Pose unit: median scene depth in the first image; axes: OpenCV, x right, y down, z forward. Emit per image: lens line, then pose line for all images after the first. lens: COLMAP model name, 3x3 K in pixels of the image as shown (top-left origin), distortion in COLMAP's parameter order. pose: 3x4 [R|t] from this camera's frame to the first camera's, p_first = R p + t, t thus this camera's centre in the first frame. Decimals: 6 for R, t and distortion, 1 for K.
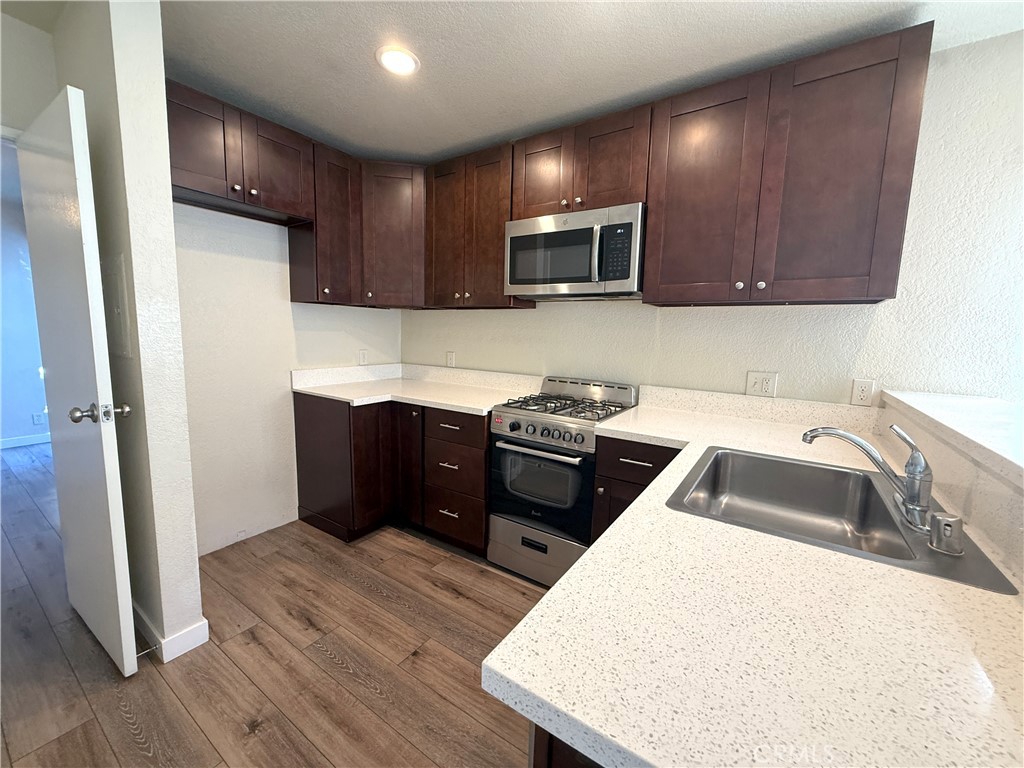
lens RADIAL K [[408.3, 0, 508.3], [0, 408.3, 381.0], [0, 0, 1]] dist [0.000423, 0.000877]
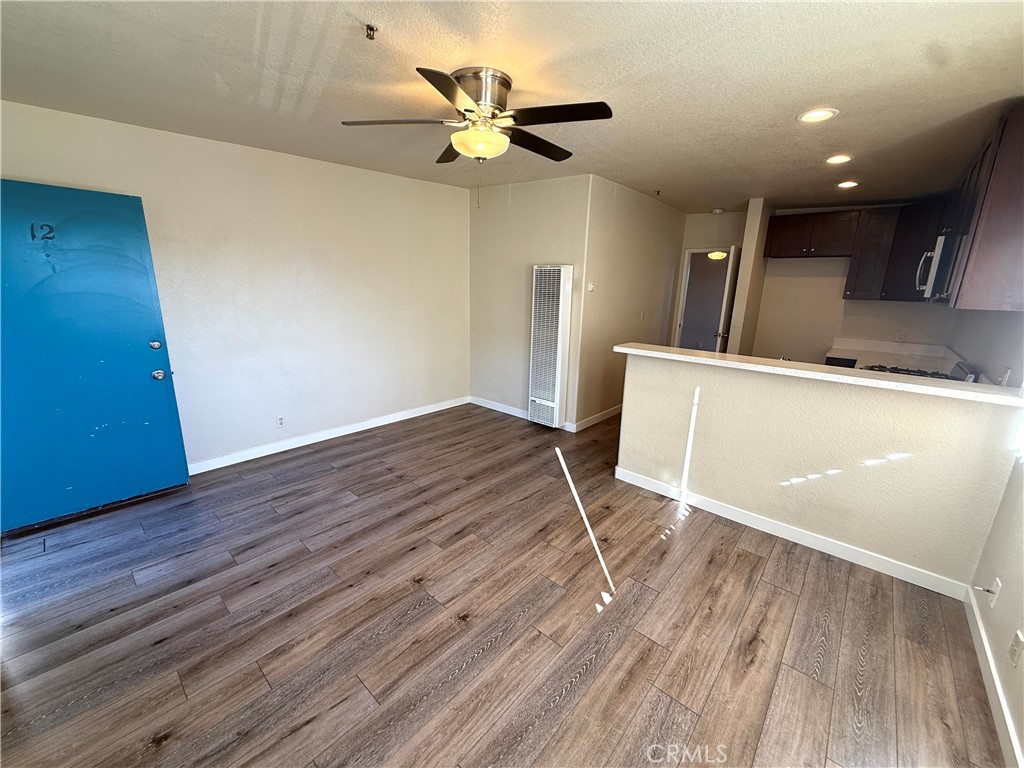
lens RADIAL K [[408.3, 0, 512.8], [0, 408.3, 379.6], [0, 0, 1]] dist [0.000423, 0.000877]
pose [[-0.130930, 0.197656, -0.971488, 1.945171], [-0.146247, 0.965352, 0.216117, -0.035537], [0.980545, 0.170374, -0.097487, -0.240052]]
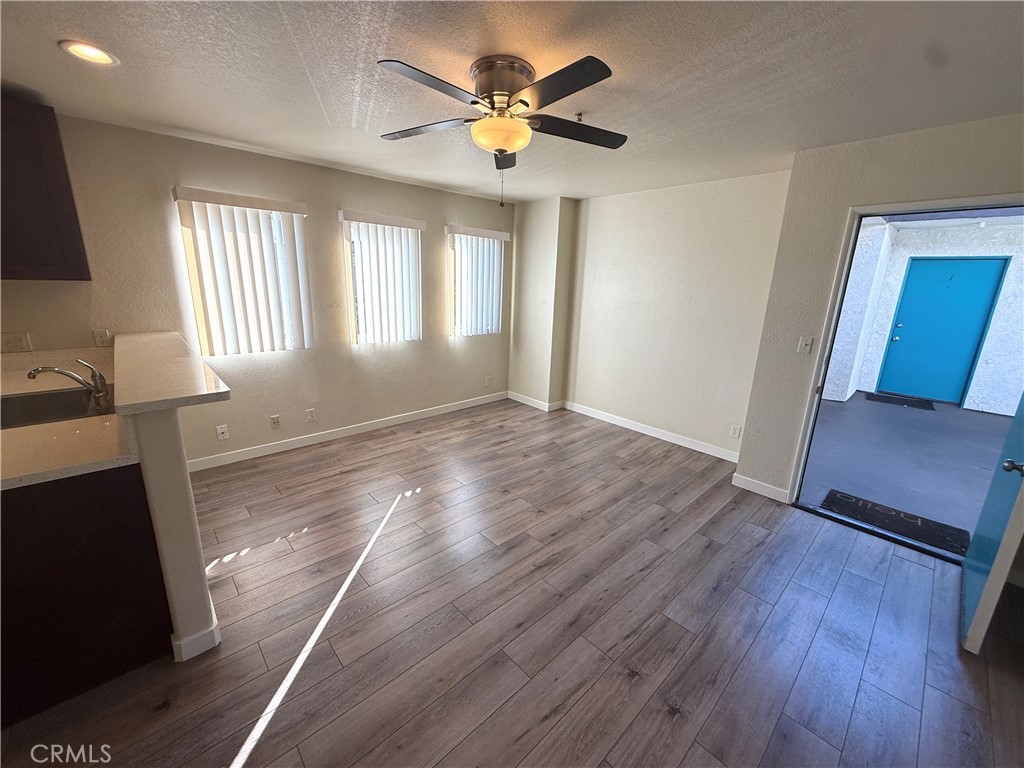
lens RADIAL K [[408.3, 0, 511.4], [0, 408.3, 379.9], [0, 0, 1]] dist [0.000423, 0.000877]
pose [[0.224204, -0.252035, 0.941388, -0.253724], [0.092455, 0.967123, 0.236906, -0.038922], [-0.970147, 0.033920, 0.240135, -0.768720]]
